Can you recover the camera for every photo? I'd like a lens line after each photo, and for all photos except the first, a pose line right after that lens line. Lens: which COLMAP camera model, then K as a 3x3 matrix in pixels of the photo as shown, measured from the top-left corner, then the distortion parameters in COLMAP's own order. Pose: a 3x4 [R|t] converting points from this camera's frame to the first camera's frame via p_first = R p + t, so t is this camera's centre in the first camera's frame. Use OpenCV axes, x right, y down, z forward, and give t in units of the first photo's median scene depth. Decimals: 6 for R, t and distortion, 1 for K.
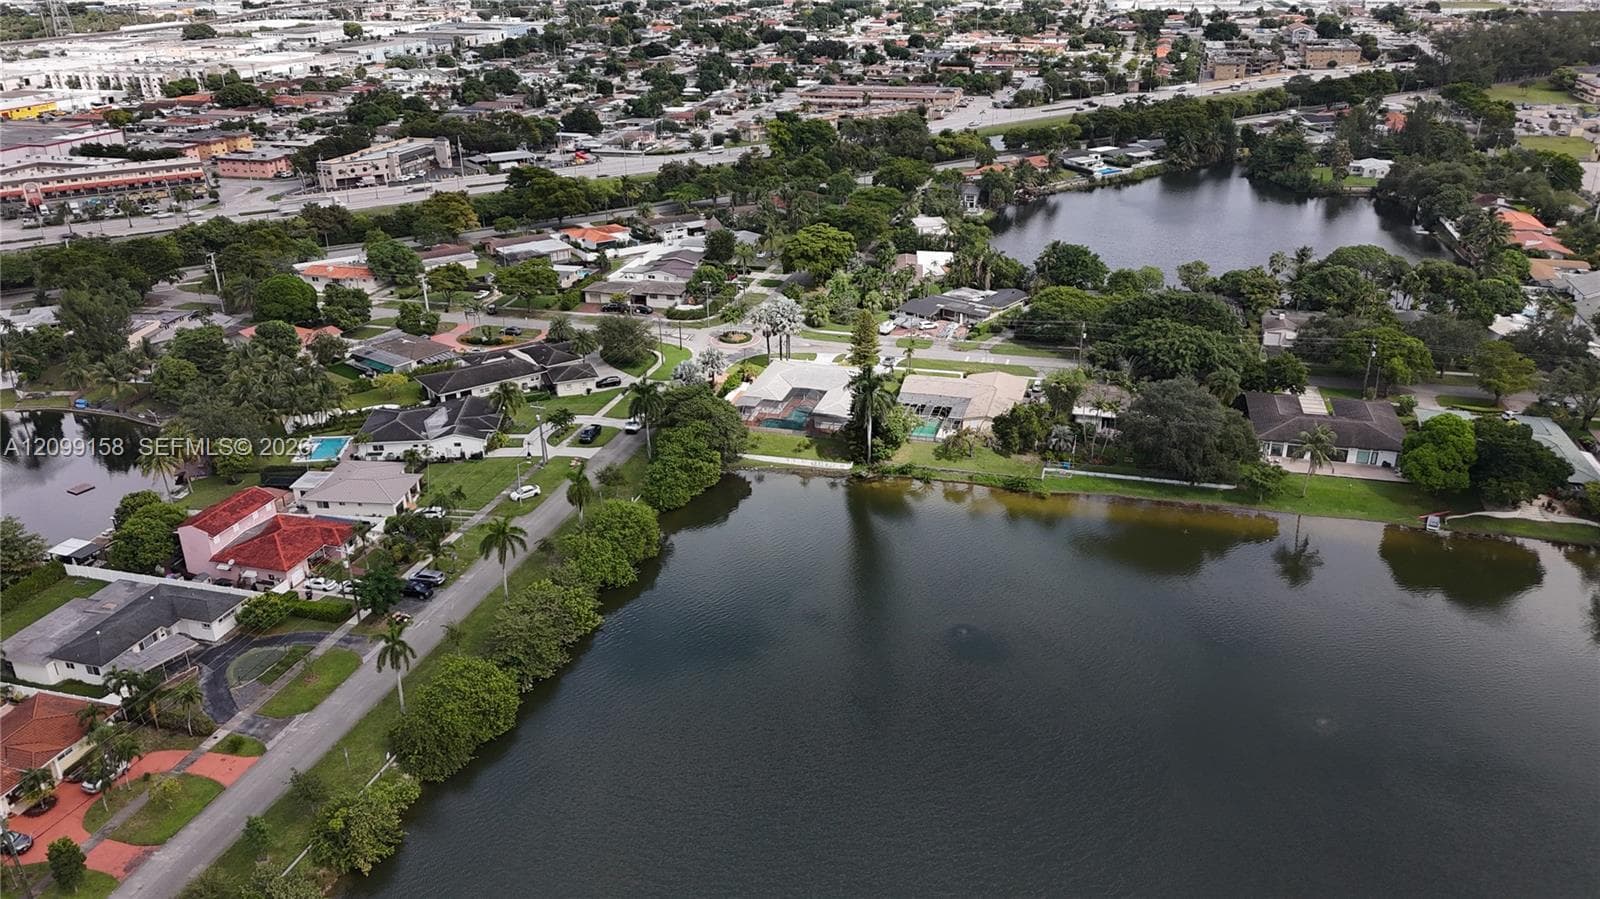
lens RADIAL K [[1183.9, 0, 800.0], [0, 1183.9, 449.5], [0, 0, 1]] dist [0.008016, 0.003834]
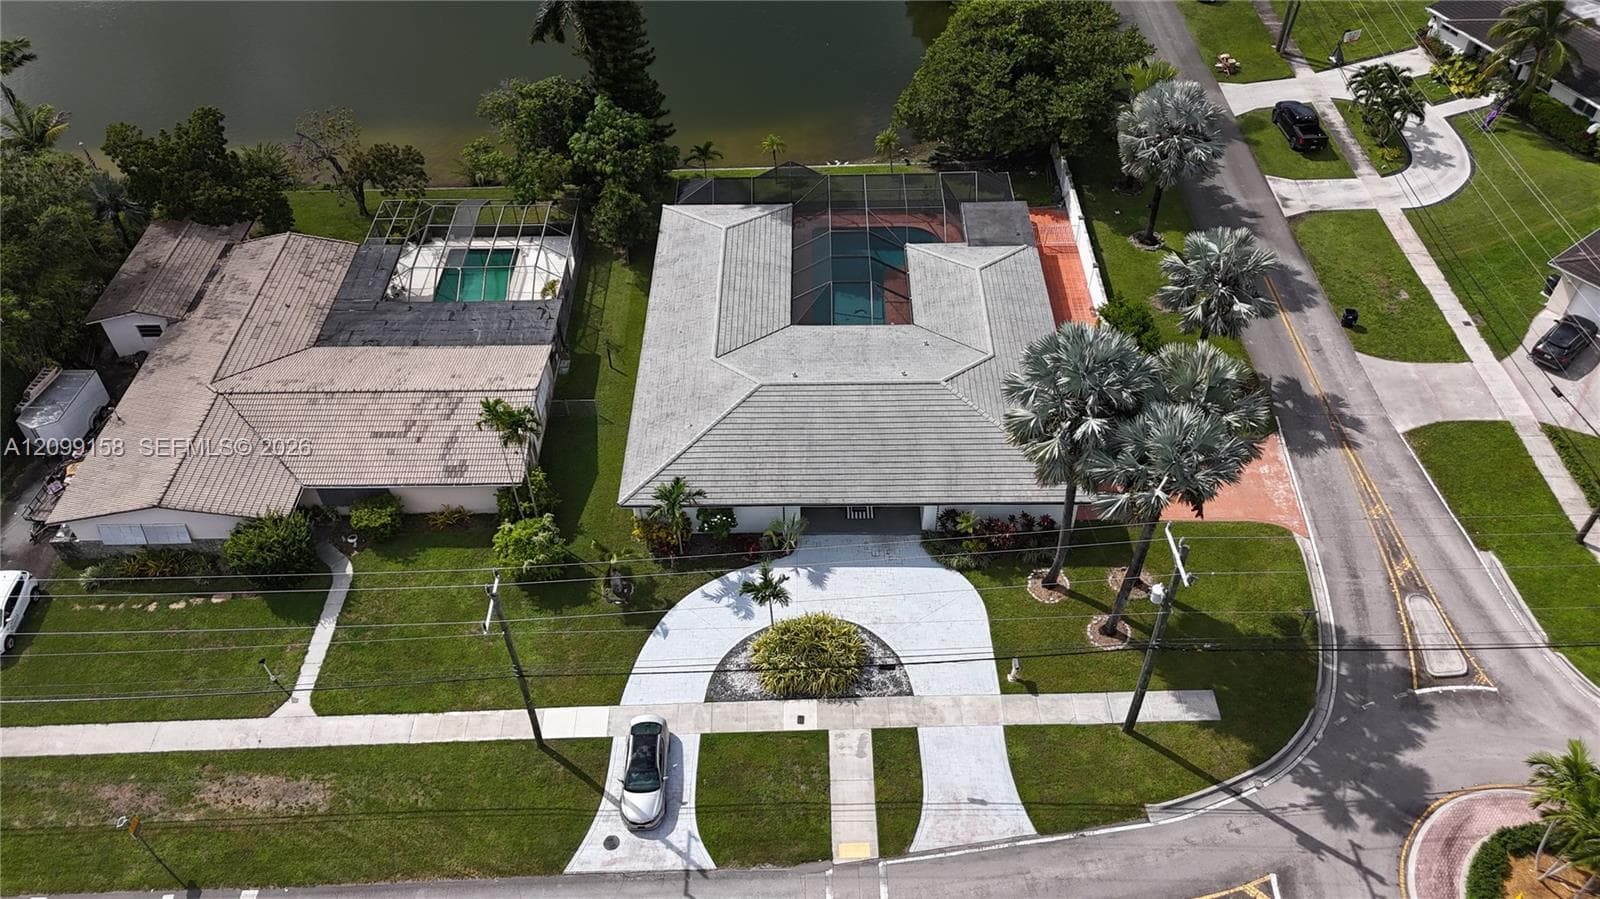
lens RADIAL K [[1143.6, 0, 805.5], [0, 1143.6, 448.6], [0, 0, 1]] dist [0.064740, -0.079819]
pose [[-0.959767, 0.214403, -0.181328, 0.066884], [-0.093302, 0.365569, 0.926096, -0.262960], [0.264845, 0.905754, -0.330857, 0.961424]]
